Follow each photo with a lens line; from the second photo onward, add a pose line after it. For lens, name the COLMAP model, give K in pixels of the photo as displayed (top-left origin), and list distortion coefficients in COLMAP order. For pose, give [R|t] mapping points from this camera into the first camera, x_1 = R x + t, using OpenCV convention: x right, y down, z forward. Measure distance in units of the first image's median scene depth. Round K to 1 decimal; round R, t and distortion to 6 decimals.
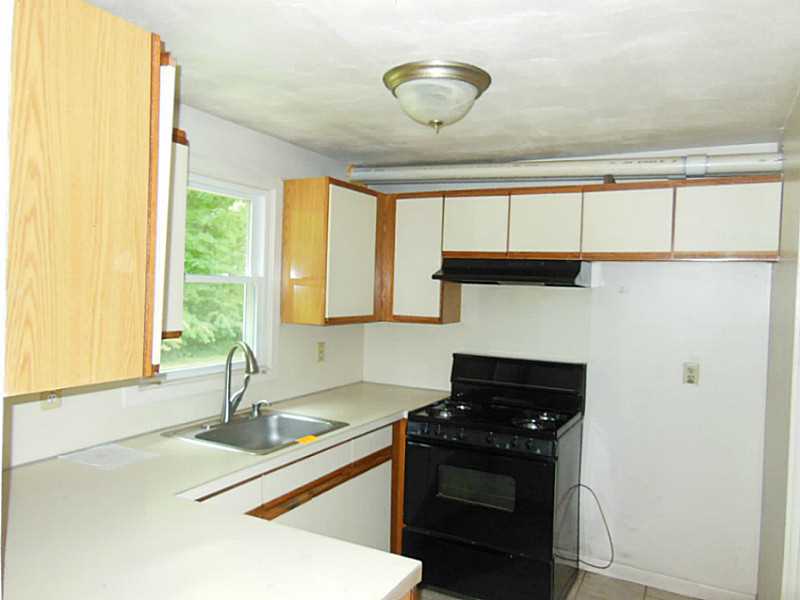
lens RADIAL K [[591.9, 0, 398.6], [0, 591.9, 295.0], [0, 0, 1]] dist [0.038345, 0.005296]
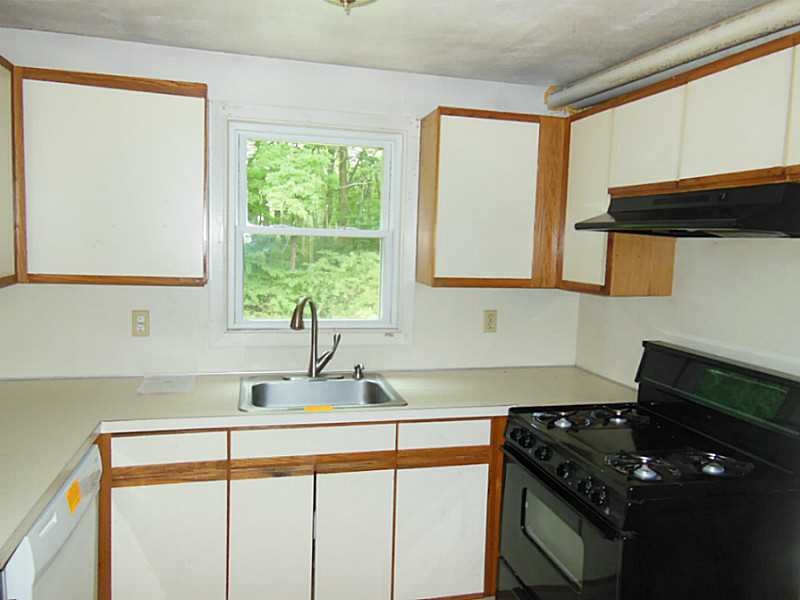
lens RADIAL K [[591.9, 0, 399.6], [0, 591.9, 305.8], [0, 0, 1]] dist [0.038345, 0.005296]
pose [[0.677458, 0.070186, -0.732205, 0.420155], [-0.012996, 0.996424, 0.083488, 0.006170], [0.735446, -0.047044, 0.675948, 0.353056]]
